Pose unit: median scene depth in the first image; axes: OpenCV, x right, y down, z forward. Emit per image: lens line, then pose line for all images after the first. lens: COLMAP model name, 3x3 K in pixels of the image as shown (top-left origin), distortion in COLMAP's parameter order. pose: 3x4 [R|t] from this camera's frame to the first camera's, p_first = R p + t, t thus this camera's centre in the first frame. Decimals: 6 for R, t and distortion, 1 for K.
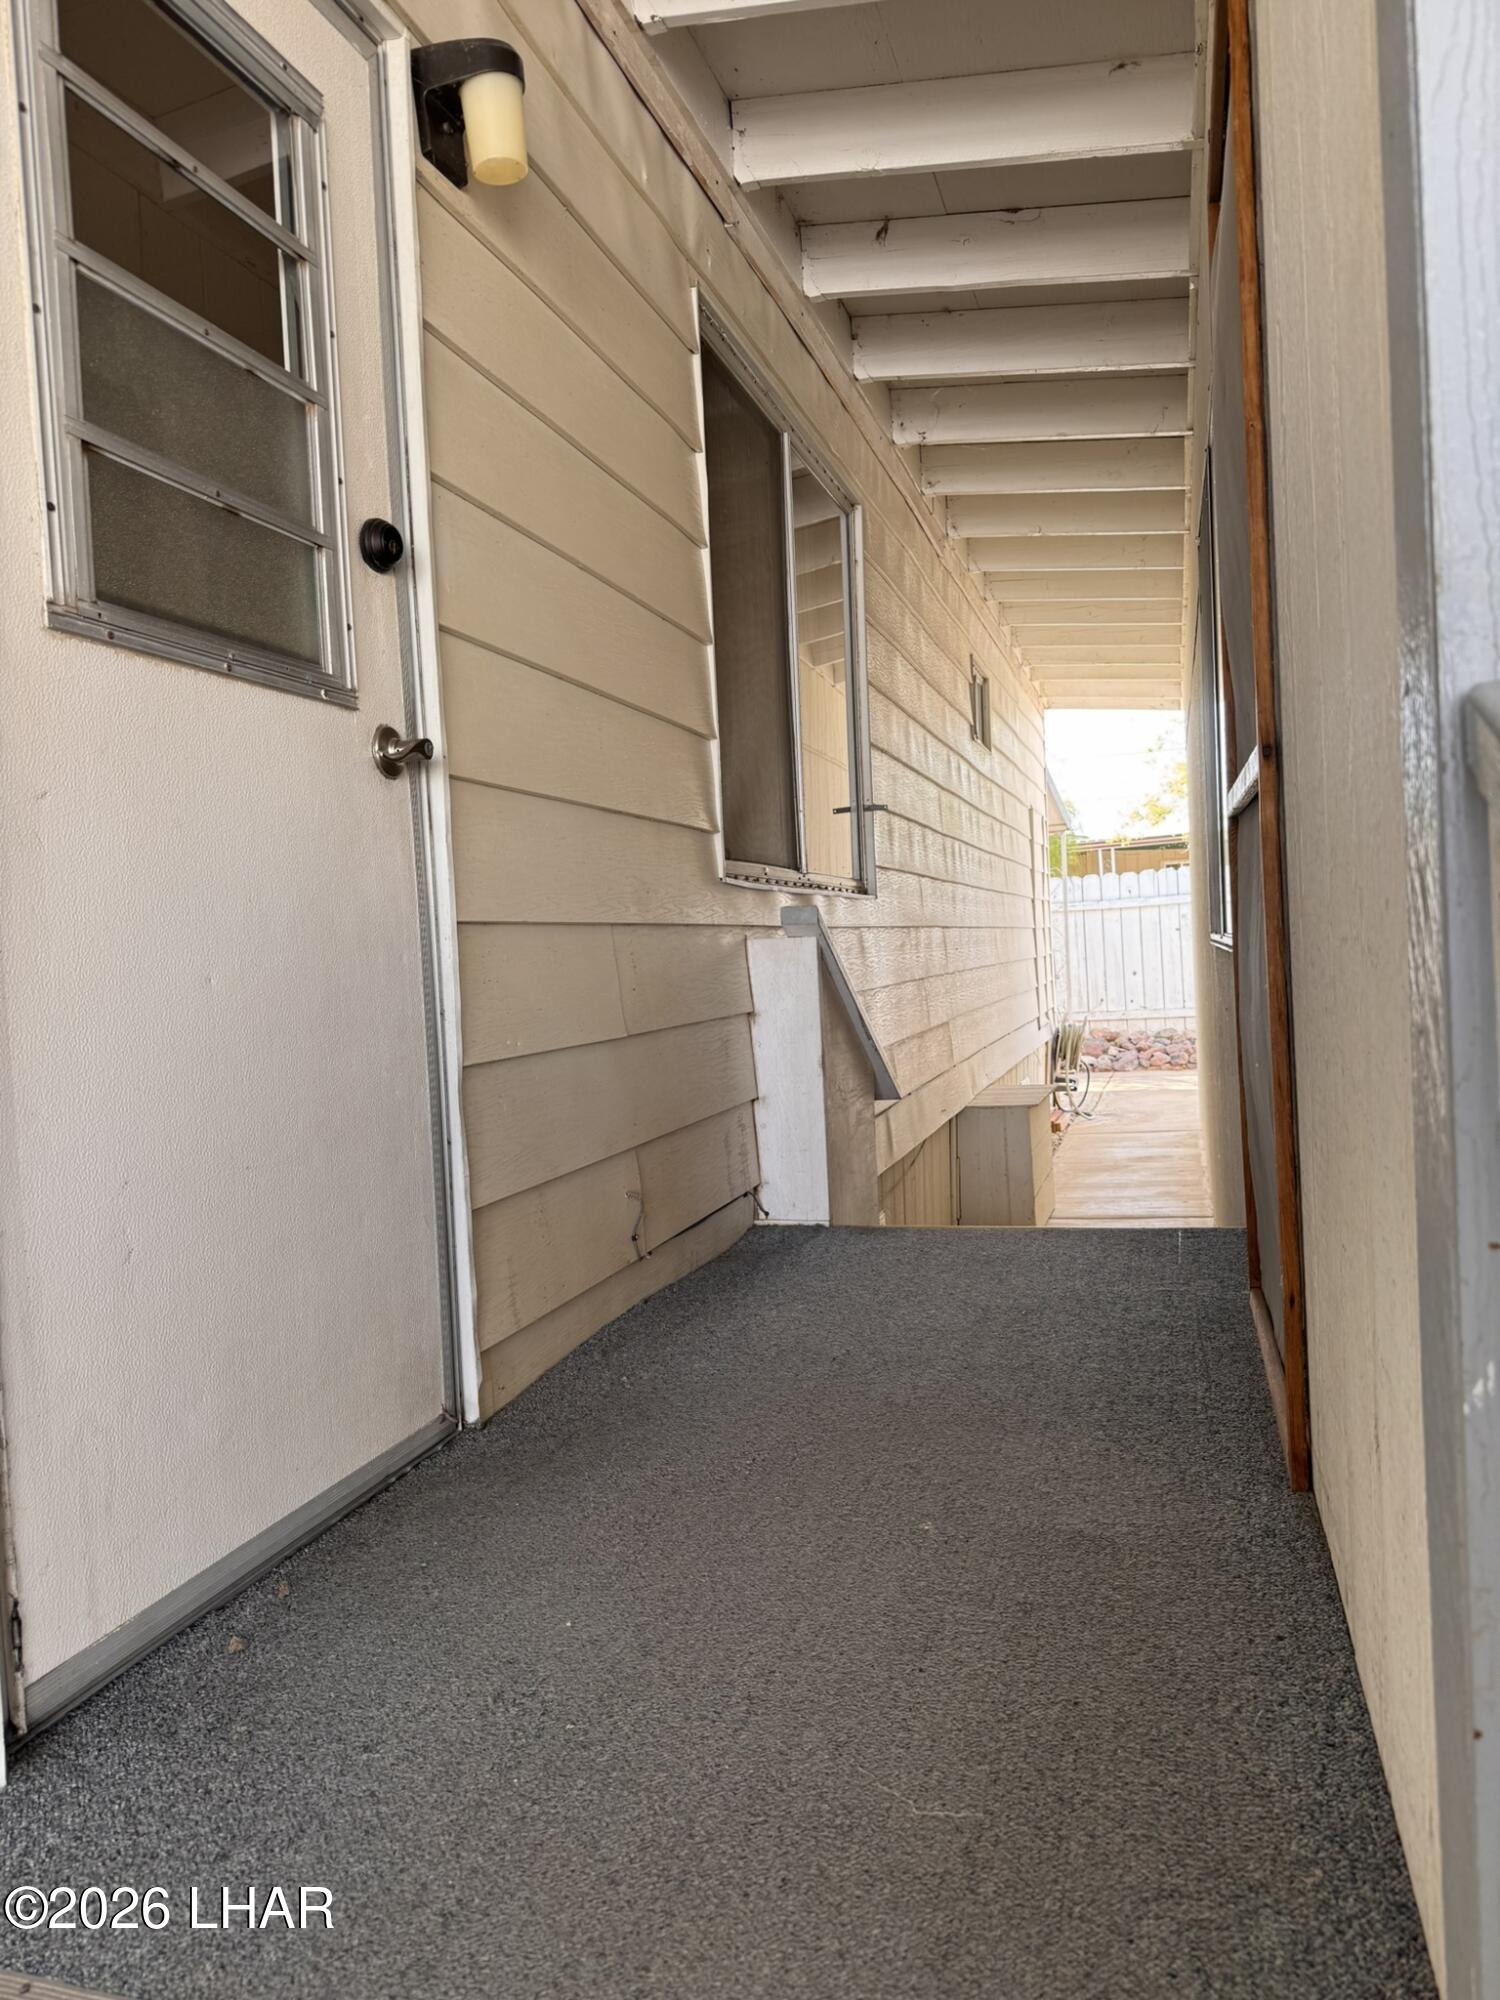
lens RADIAL K [[1420.0, 0, 742.0], [0, 1420.0, 1004.7], [0, 0, 1]] dist [0.084600, -0.156609]
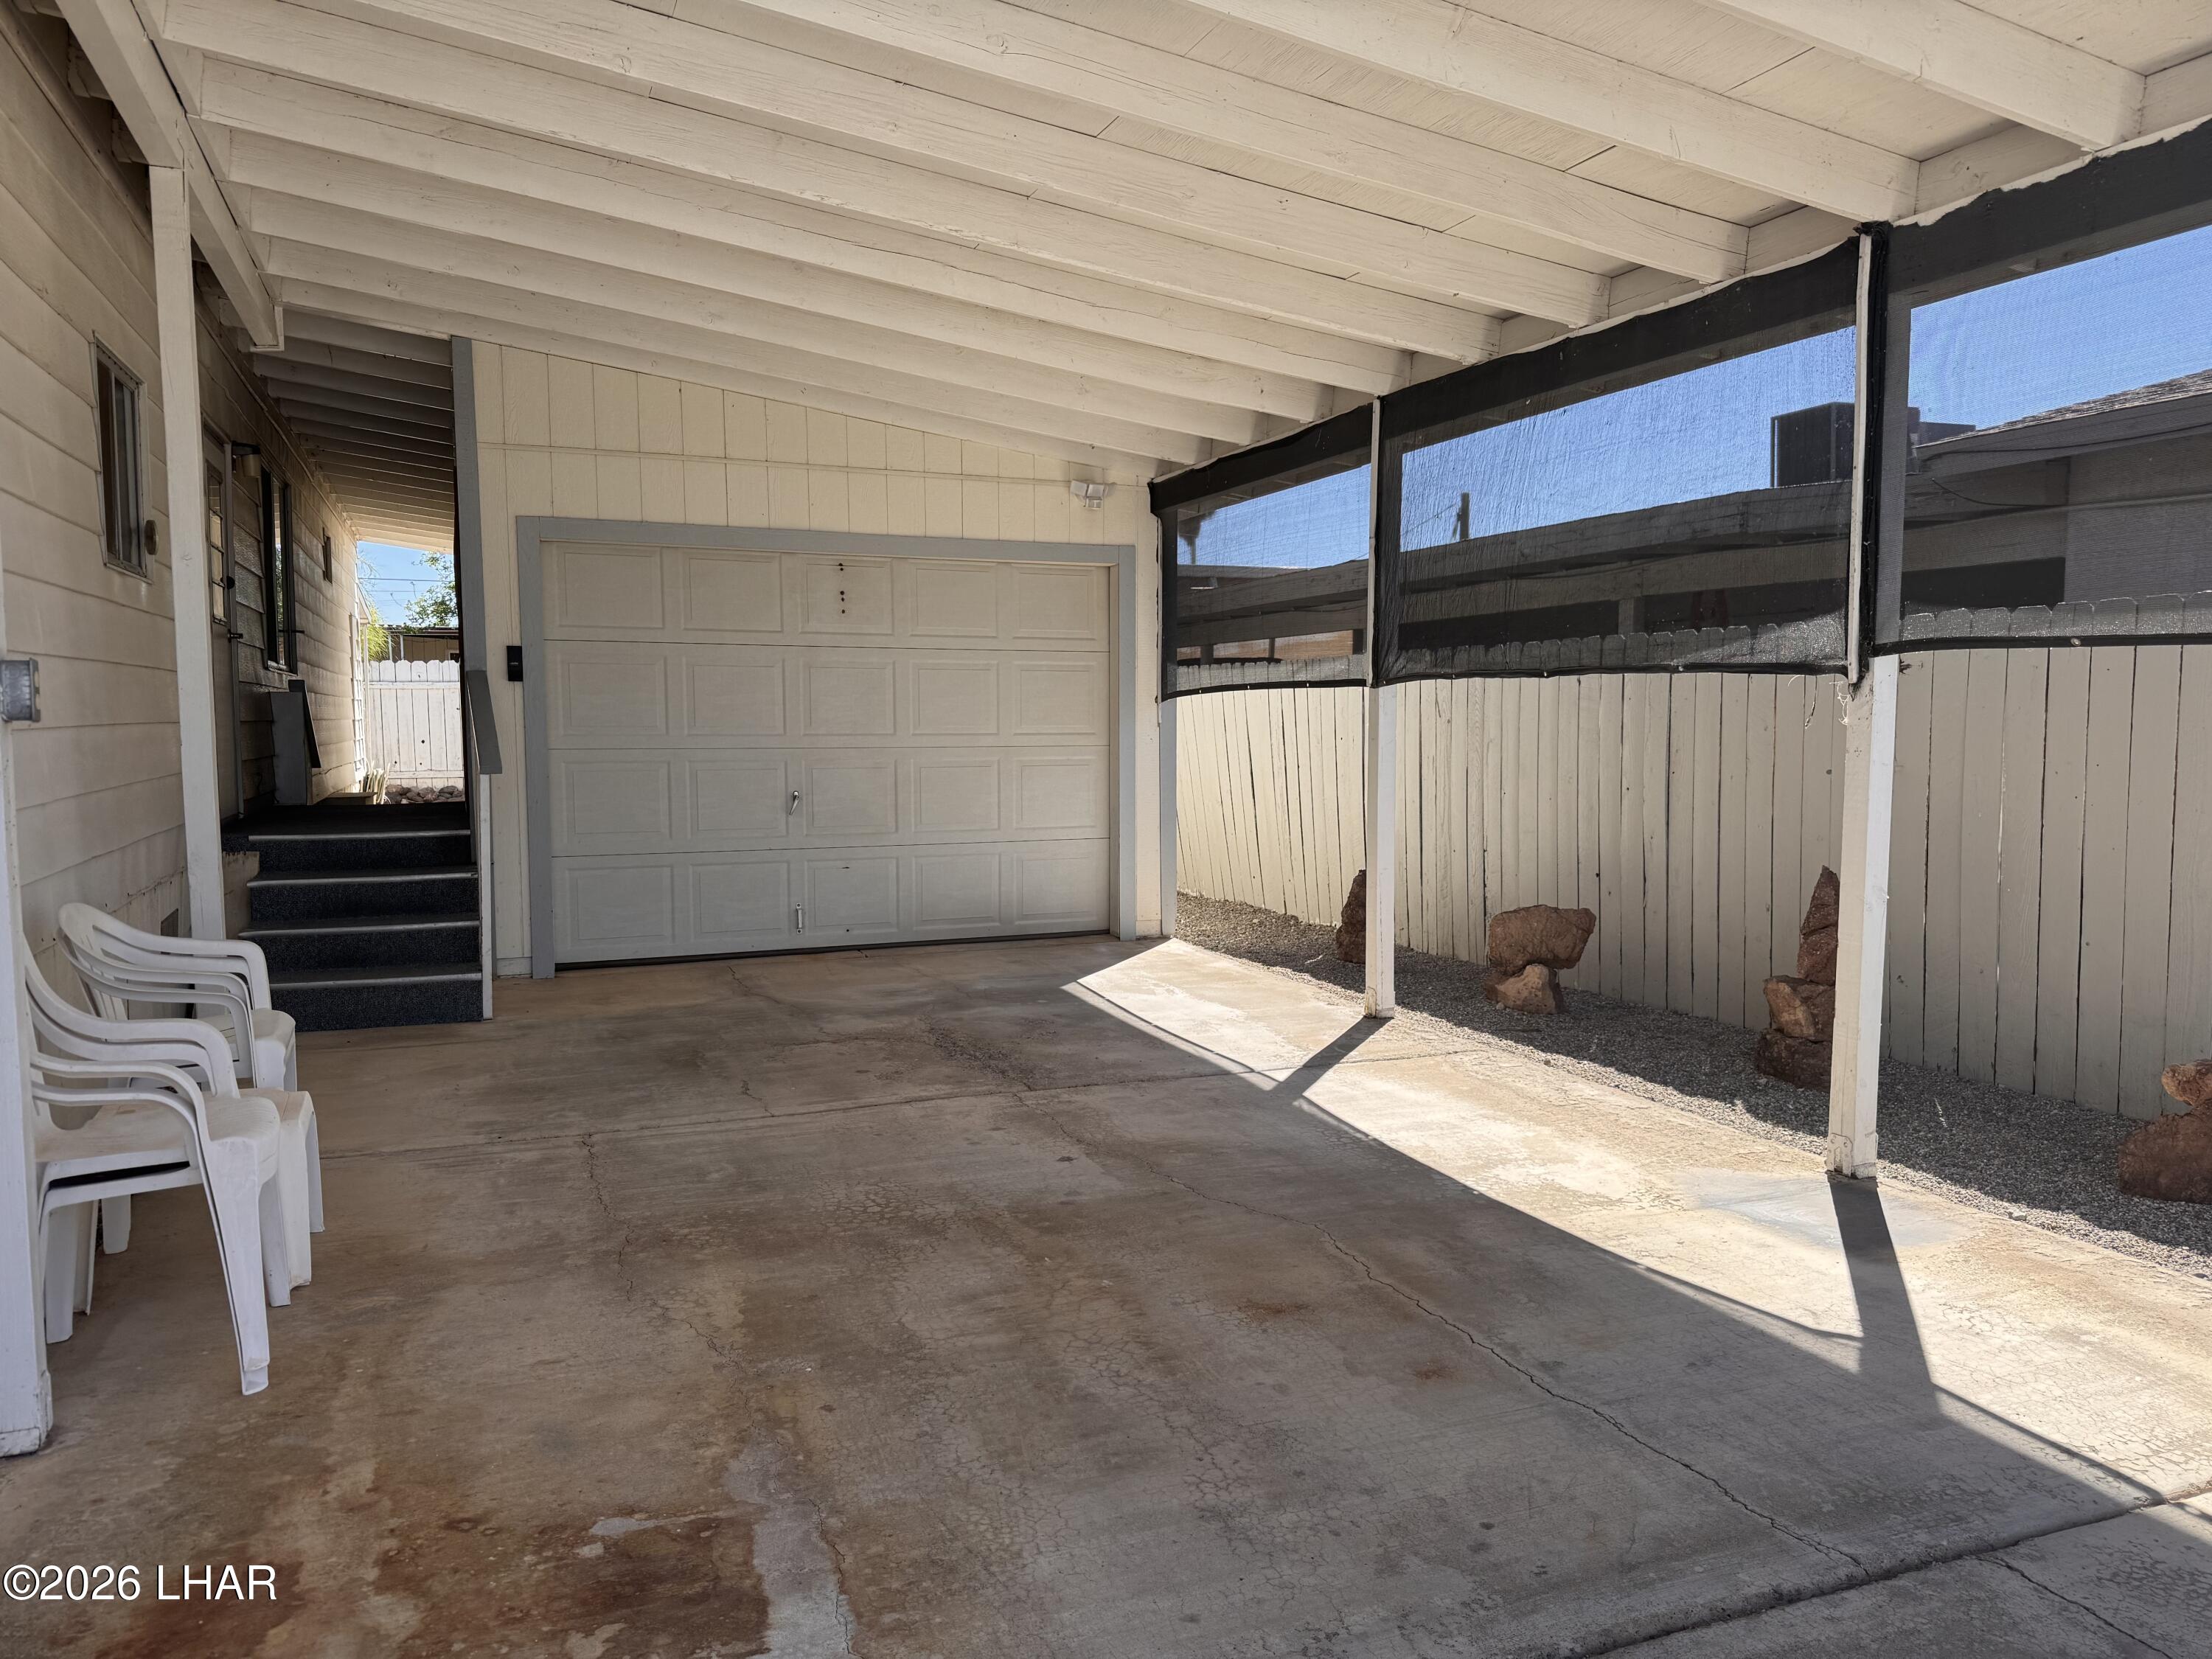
lens RADIAL K [[1570.5, 0, 1106.0], [0, 1570.5, 829.5], [0, 0, 1]] dist [0.084600, -0.156609]
pose [[0.777983, -0.005803, 0.628258, -0.144096], [-0.003350, 0.999905, 0.013385, 0.037228], [-0.628276, -0.012518, 0.777890, -0.494441]]
